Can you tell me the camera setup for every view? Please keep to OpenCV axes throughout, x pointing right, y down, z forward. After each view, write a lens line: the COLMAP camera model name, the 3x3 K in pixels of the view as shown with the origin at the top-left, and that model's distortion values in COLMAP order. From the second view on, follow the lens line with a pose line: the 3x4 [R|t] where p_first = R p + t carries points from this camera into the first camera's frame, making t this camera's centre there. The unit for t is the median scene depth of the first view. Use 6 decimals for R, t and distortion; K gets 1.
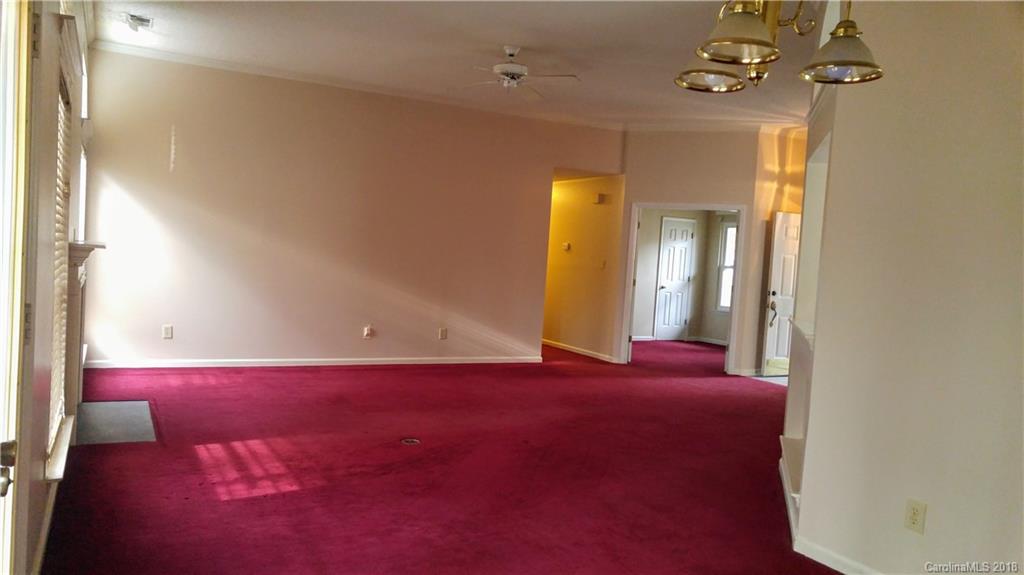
lens RADIAL K [[766.8, 0, 509.5], [0, 766.8, 289.6], [0, 0, 1]] dist [0.013493, 0.000763]
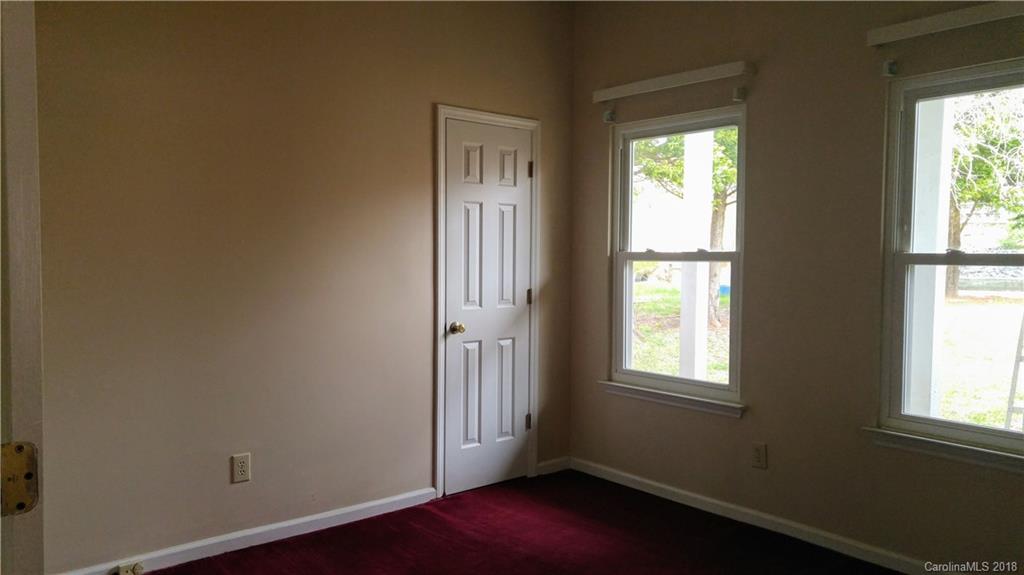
lens RADIAL K [[766.8, 0, 511.9], [0, 766.8, 289.2], [0, 0, 1]] dist [0.013493, 0.000763]
pose [[0.970162, -0.067697, 0.232816, 0.148223], [0.067857, 0.997668, 0.007331, -0.020338], [-0.232769, 0.008686, 0.972493, 0.675401]]
